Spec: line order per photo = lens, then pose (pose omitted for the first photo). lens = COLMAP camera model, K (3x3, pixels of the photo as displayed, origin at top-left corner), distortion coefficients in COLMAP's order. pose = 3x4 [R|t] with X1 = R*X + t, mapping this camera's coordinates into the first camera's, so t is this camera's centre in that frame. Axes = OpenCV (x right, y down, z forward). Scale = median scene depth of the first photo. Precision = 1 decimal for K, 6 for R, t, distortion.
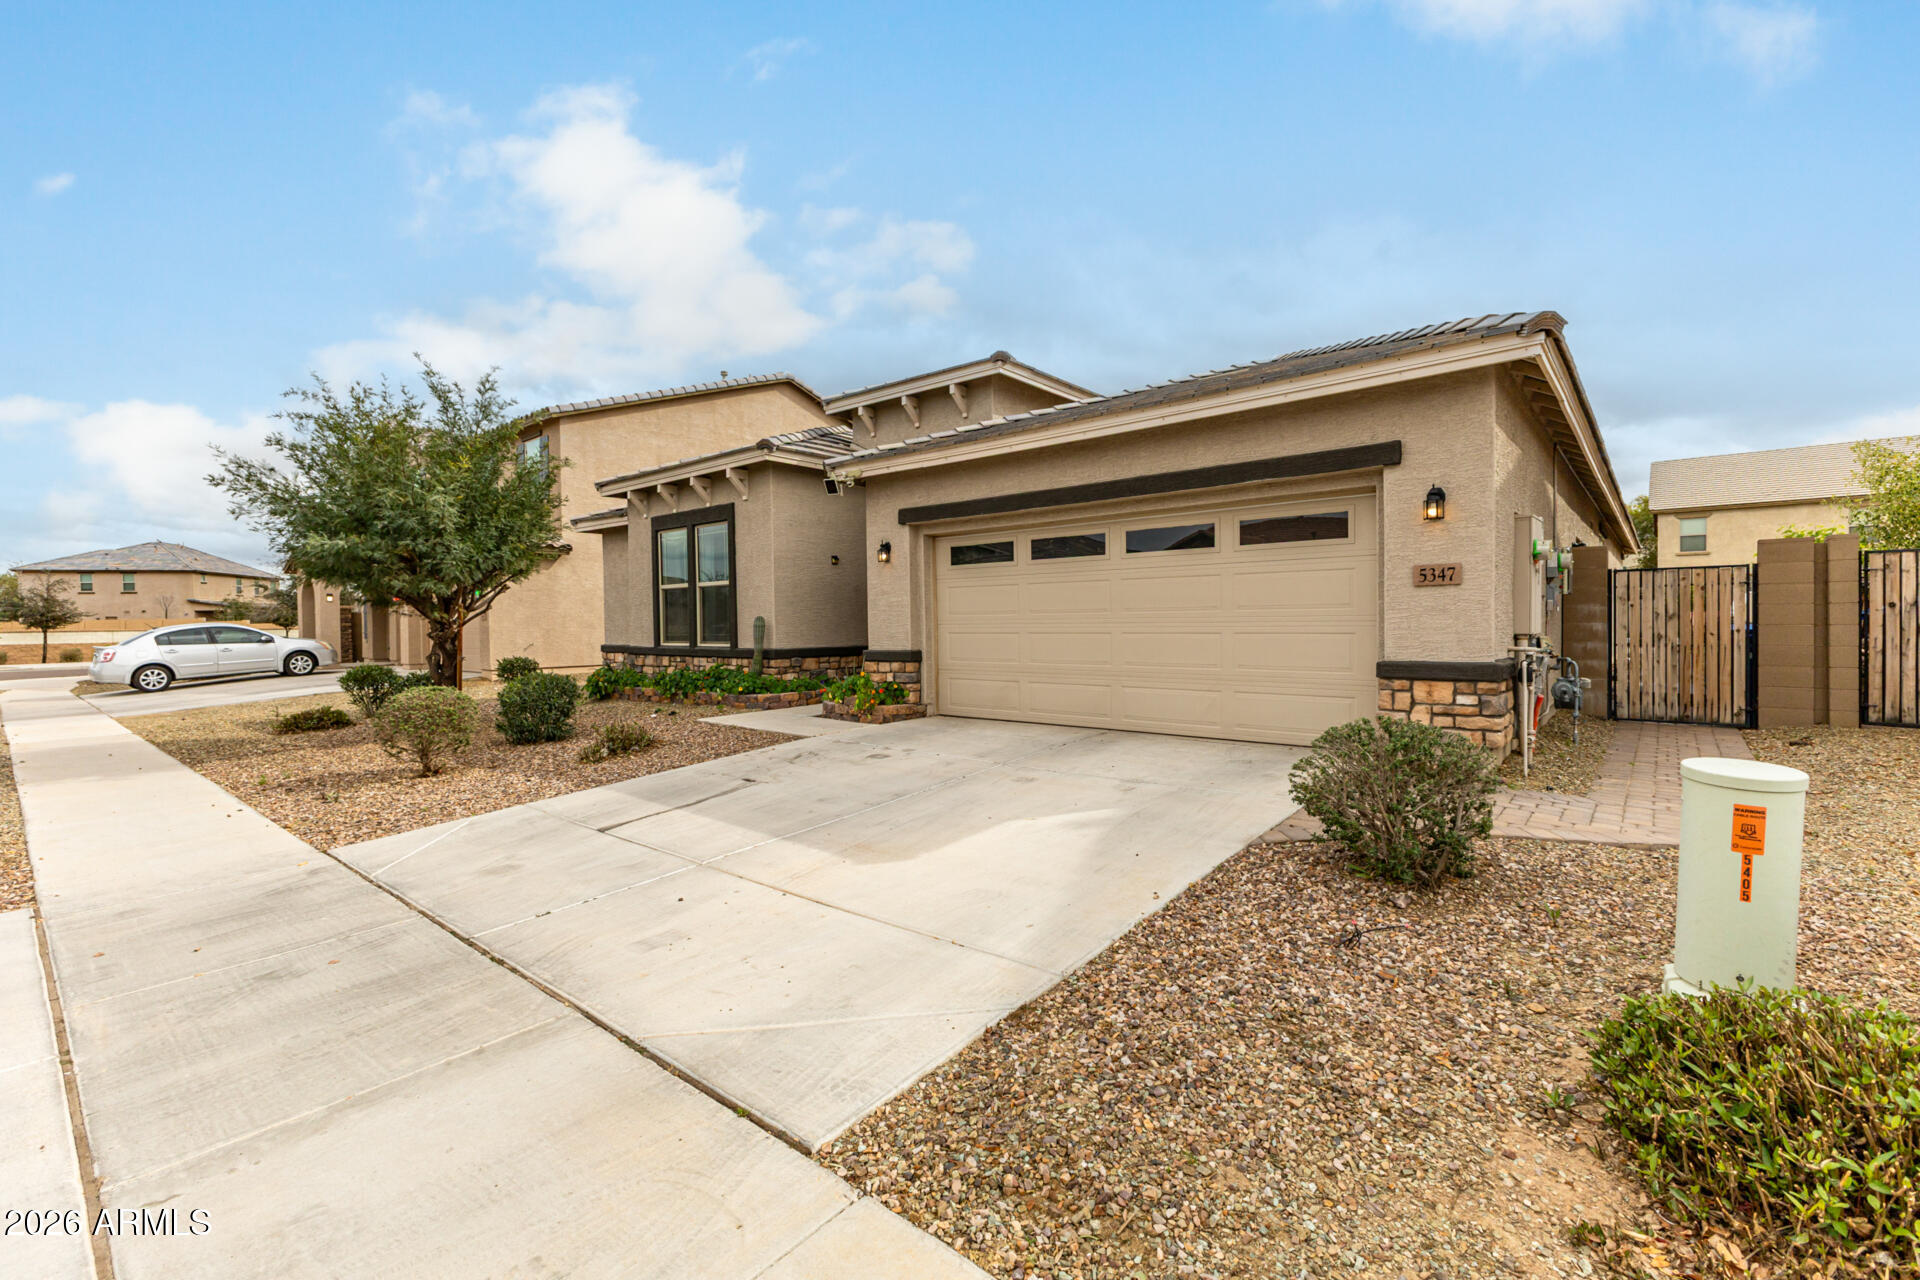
lens RADIAL K [[824.4, 0, 955.8], [0, 824.4, 628.9], [0, 0, 1]] dist [0.004517, 0.000218]
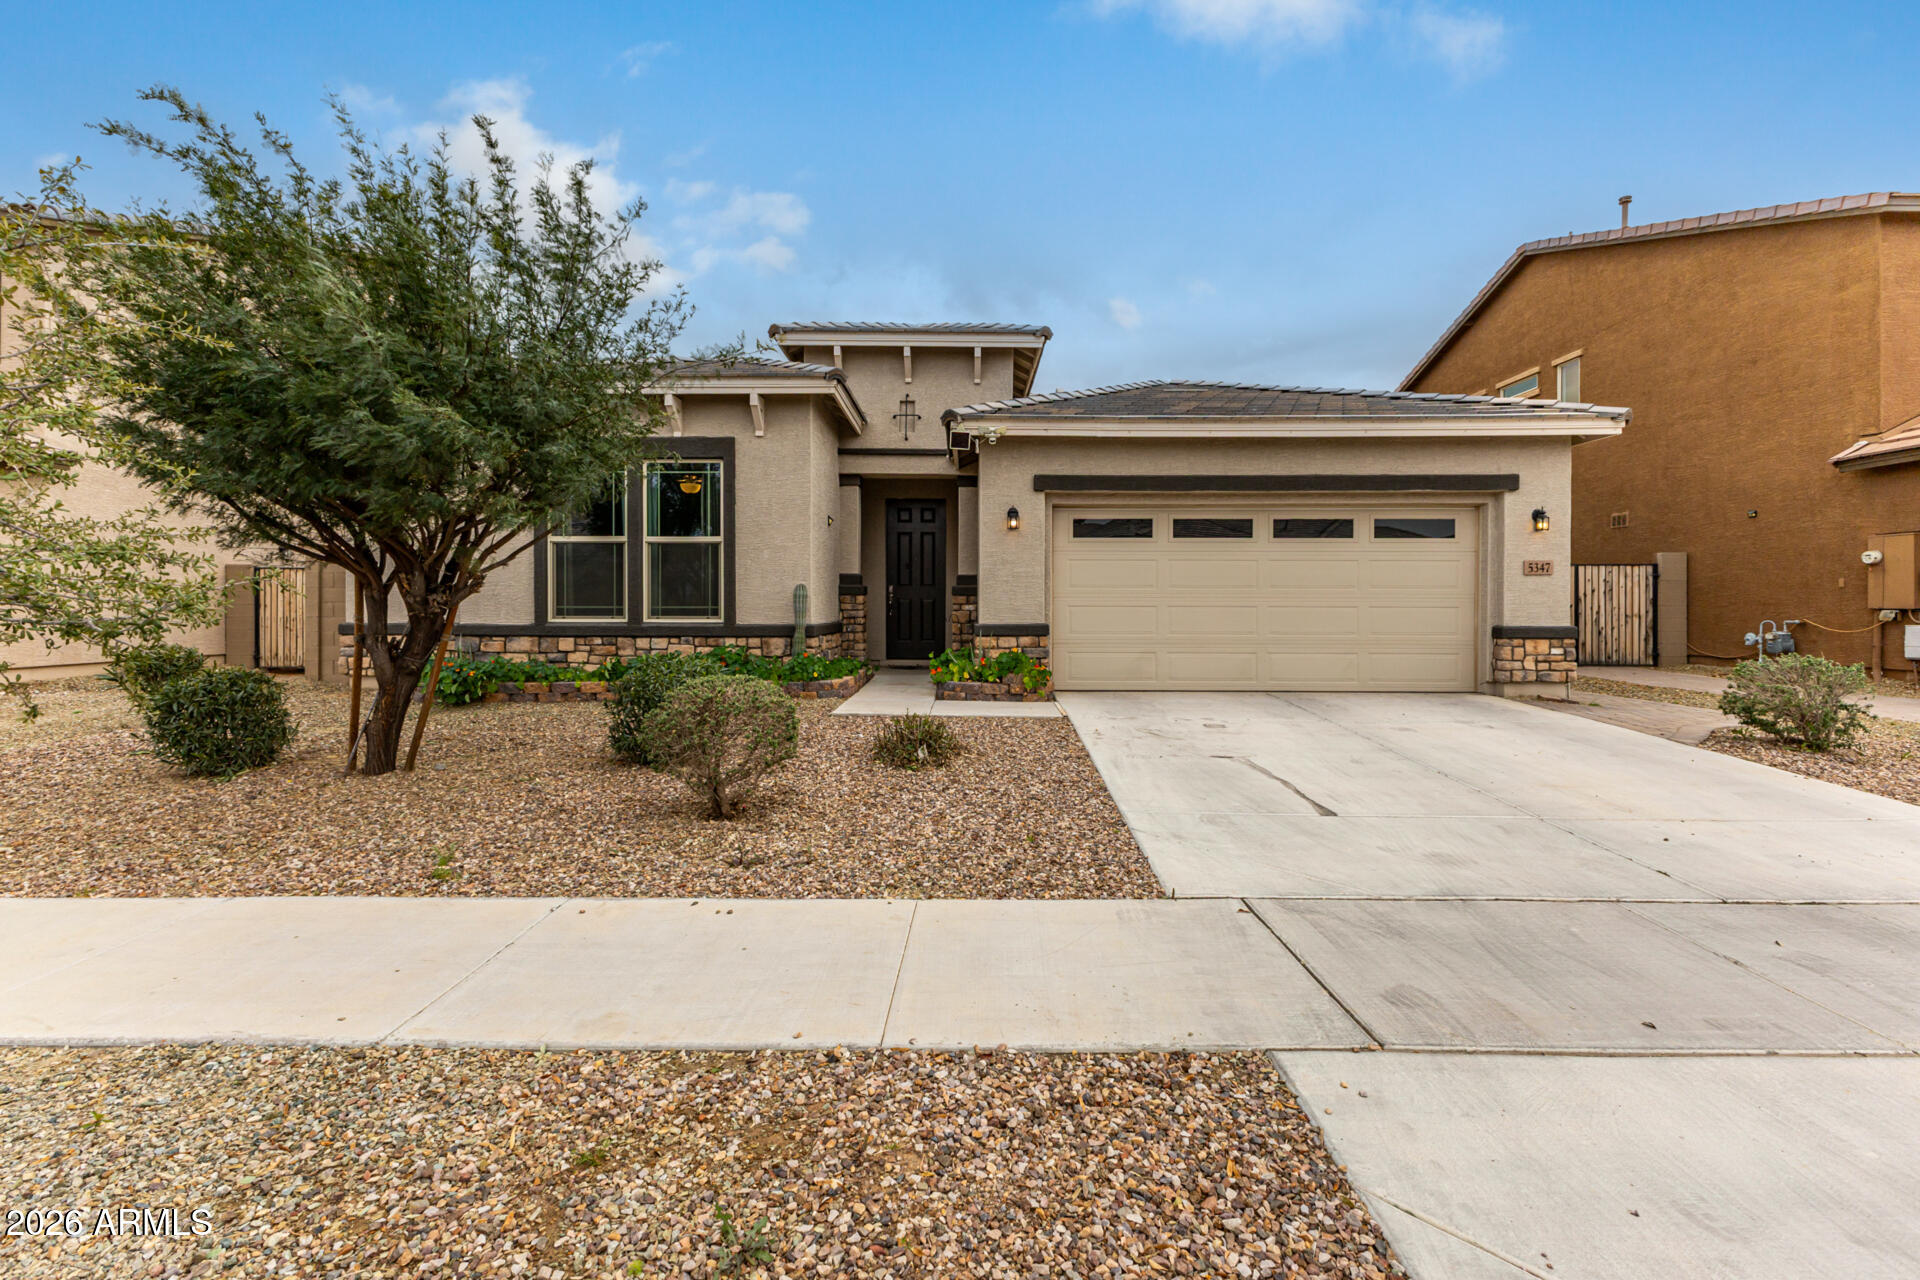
lens RADIAL K [[824.4, 0, 967.3], [0, 824.4, 622.7], [0, 0, 1]] dist [0.004517, 0.000218]
pose [[0.767234, 0.006946, 0.641330, -0.783818], [-0.006392, 0.999975, -0.003184, 0.030155], [-0.641335, -0.001657, 0.767259, 0.350021]]
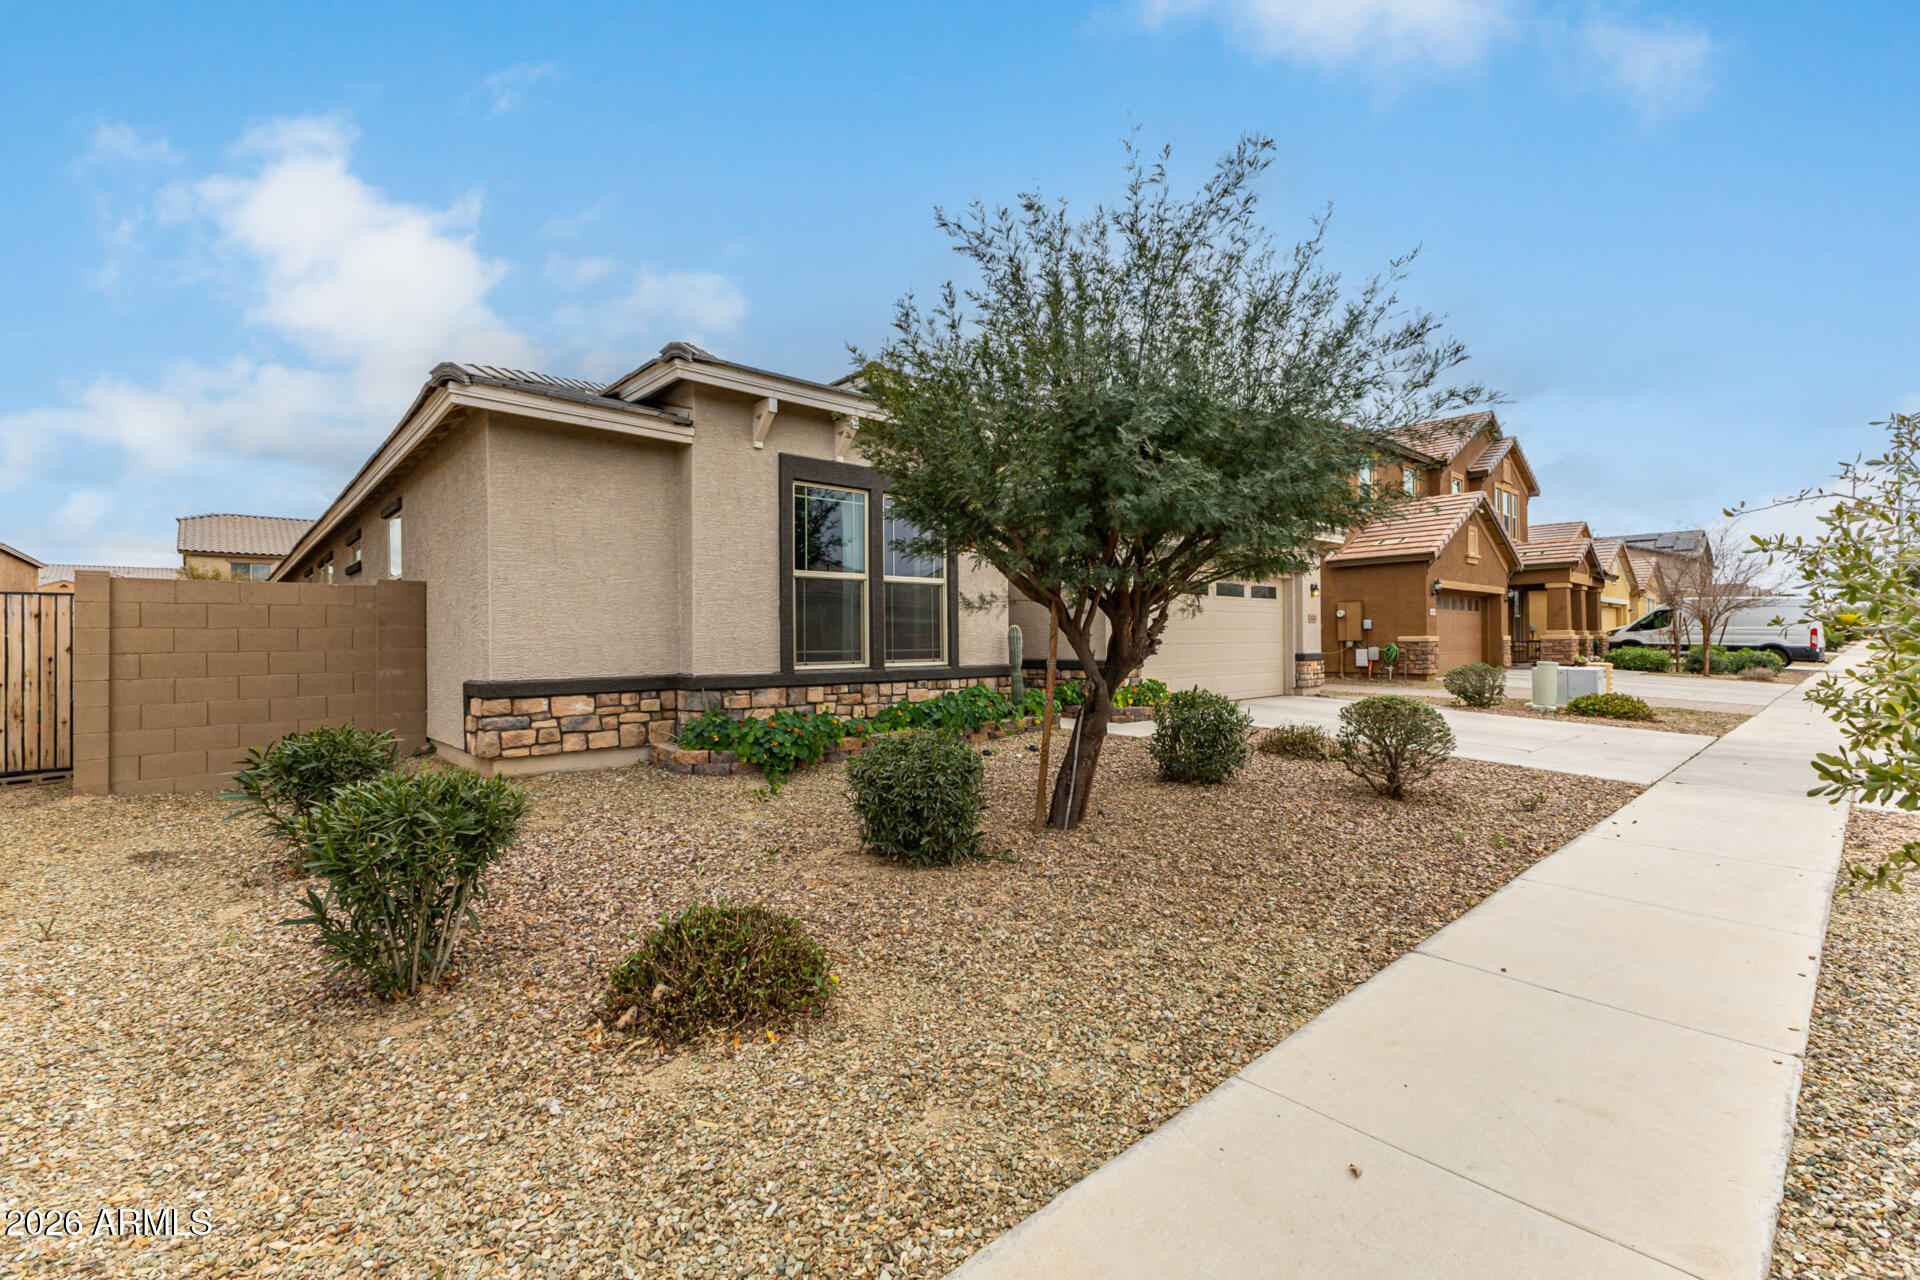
lens RADIAL K [[824.4, 0, 971.3], [0, 824.4, 643.3], [0, 0, 1]] dist [0.004517, 0.000218]
pose [[0.119774, 0.014558, 0.992694, -1.376826], [0.021487, 0.999620, -0.017252, 0.020246], [-0.992569, 0.023396, 0.119416, 1.175617]]
